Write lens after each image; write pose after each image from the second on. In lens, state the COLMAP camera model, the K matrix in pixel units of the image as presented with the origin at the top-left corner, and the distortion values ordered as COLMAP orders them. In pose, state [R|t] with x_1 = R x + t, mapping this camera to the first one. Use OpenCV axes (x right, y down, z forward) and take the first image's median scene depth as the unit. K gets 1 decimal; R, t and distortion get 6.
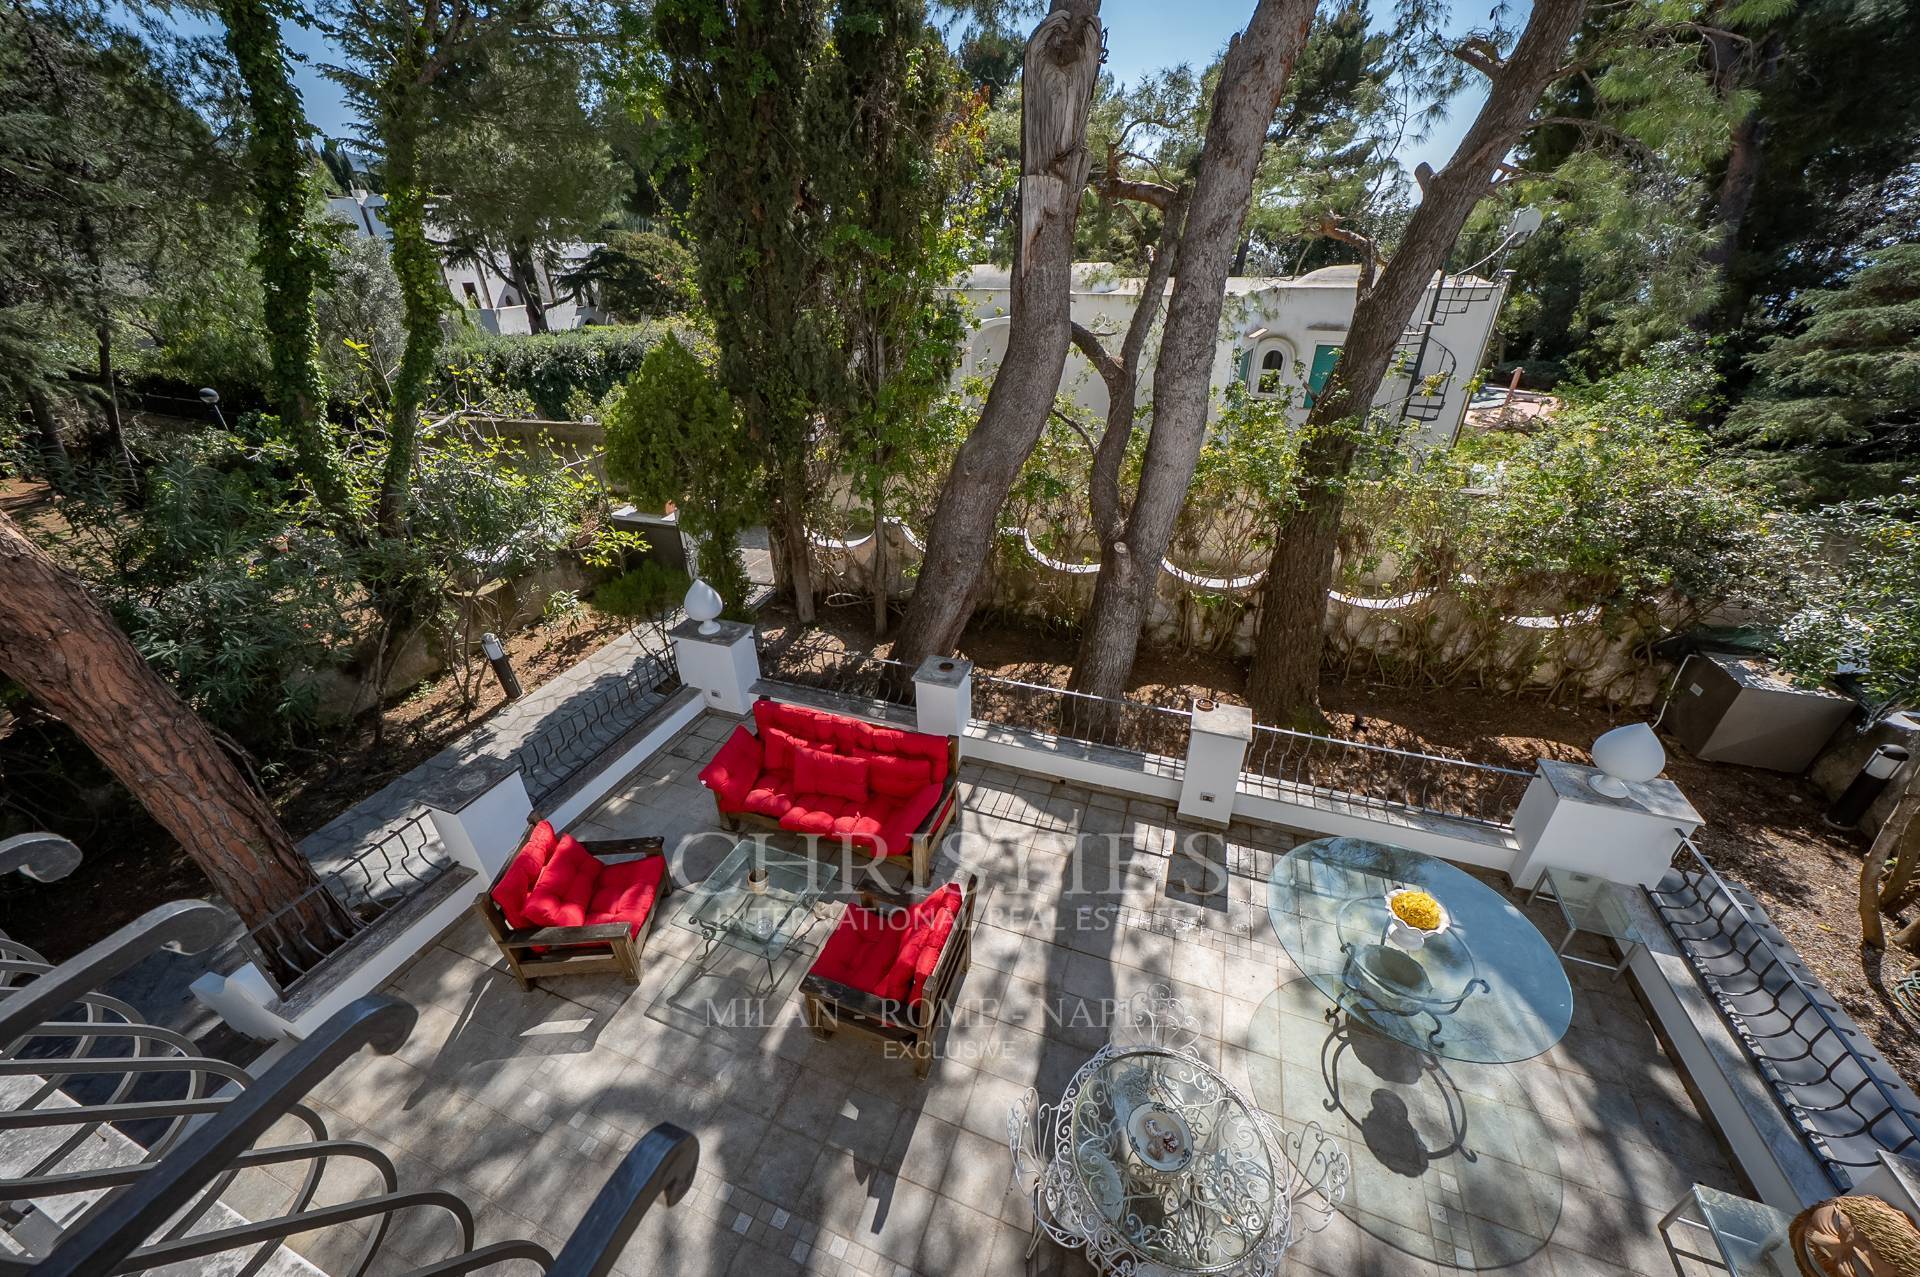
lens RADIAL K [[717.5, 0, 960.0], [0, 717.5, 638.5], [0, 0, 1]] dist [-0.003604, -0.000157]
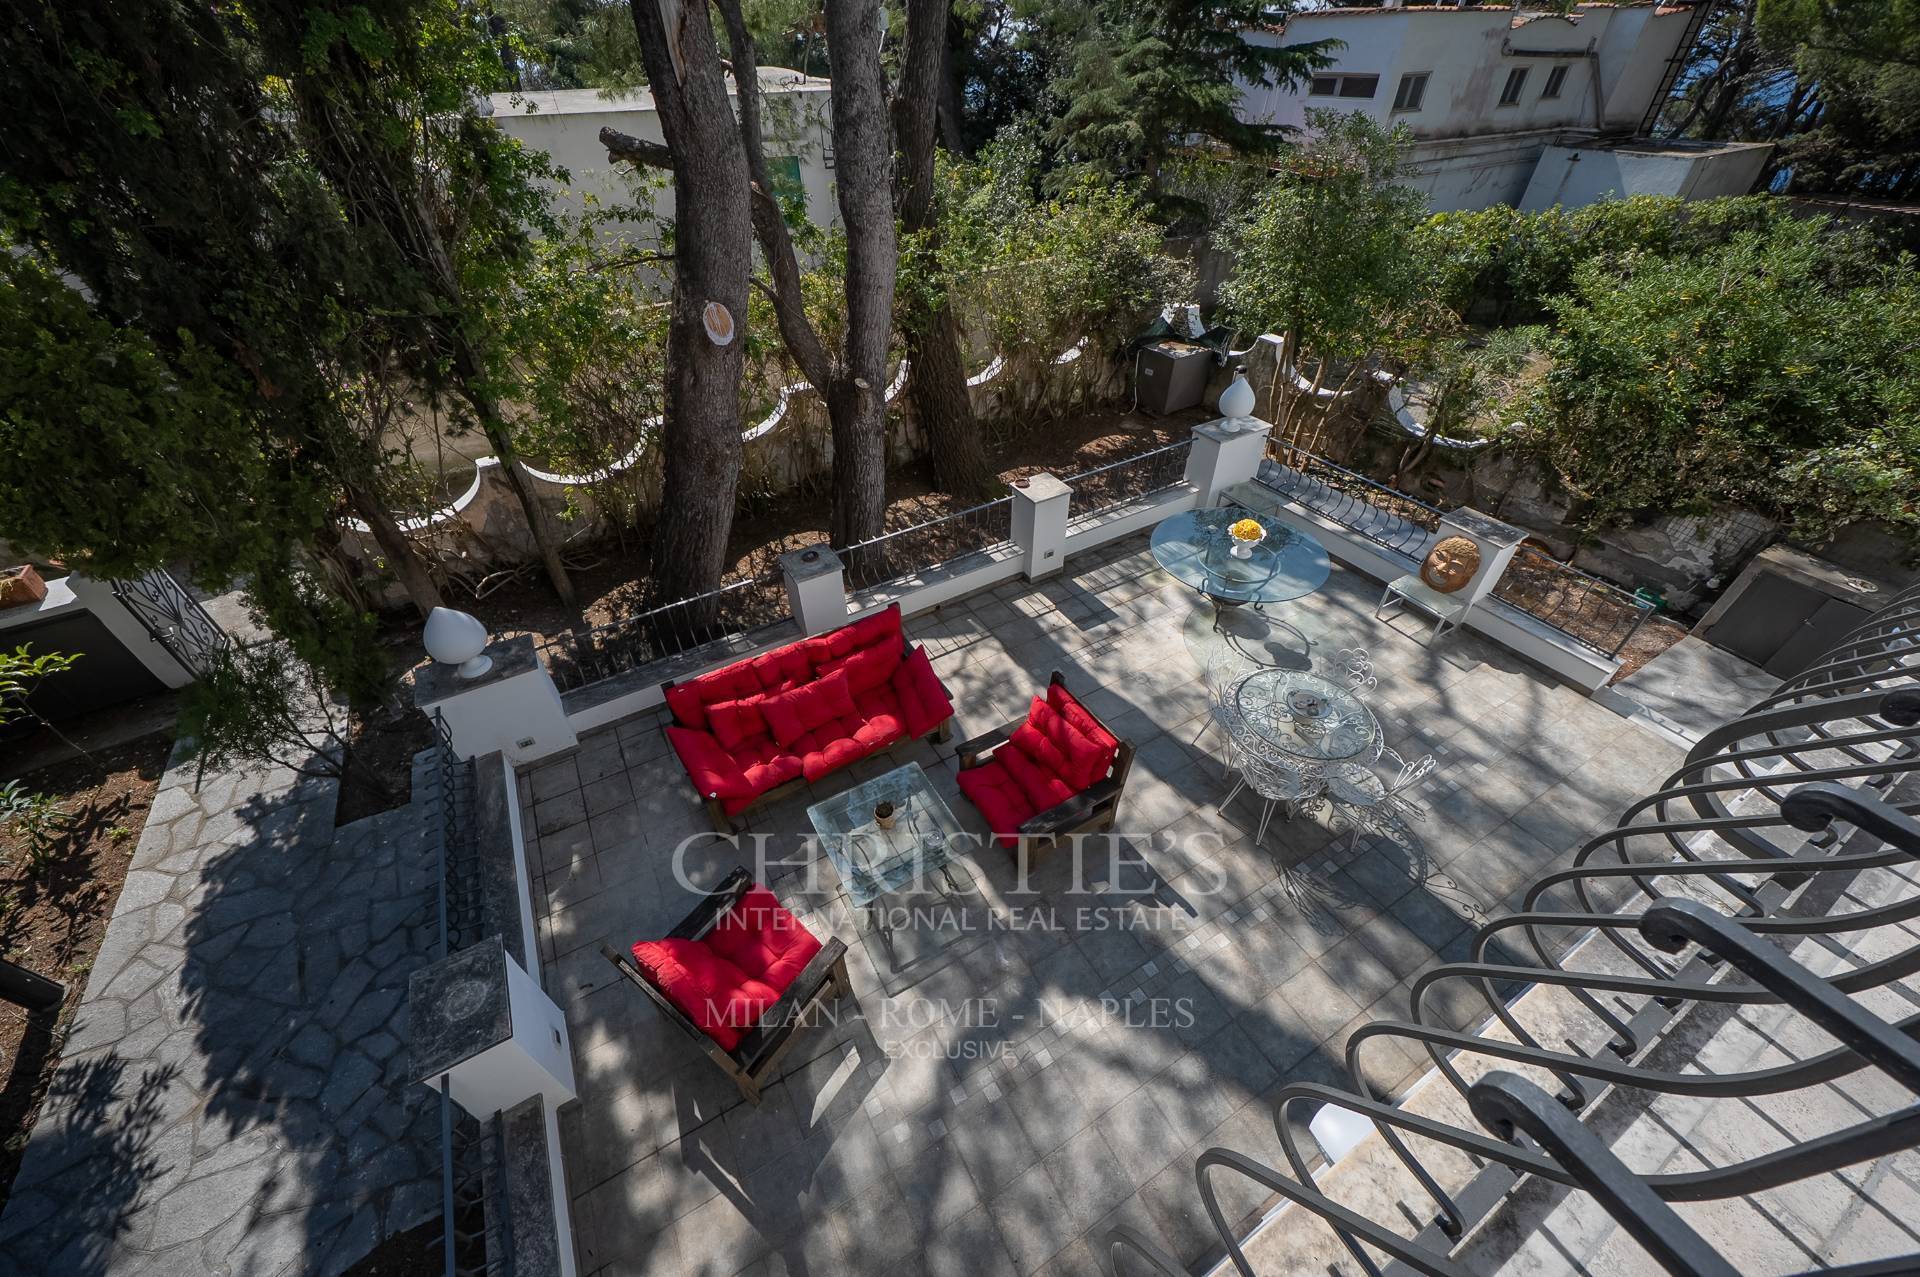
lens RADIAL K [[717.5, 0, 960.0], [0, 717.5, 638.5], [0, 0, 1]] dist [-0.003604, -0.000157]
pose [[0.634716, -0.495085, 0.593318, -0.545519], [0.376665, 0.868632, 0.321872, -0.103445], [-0.674729, 0.019185, 0.737816, 0.203030]]
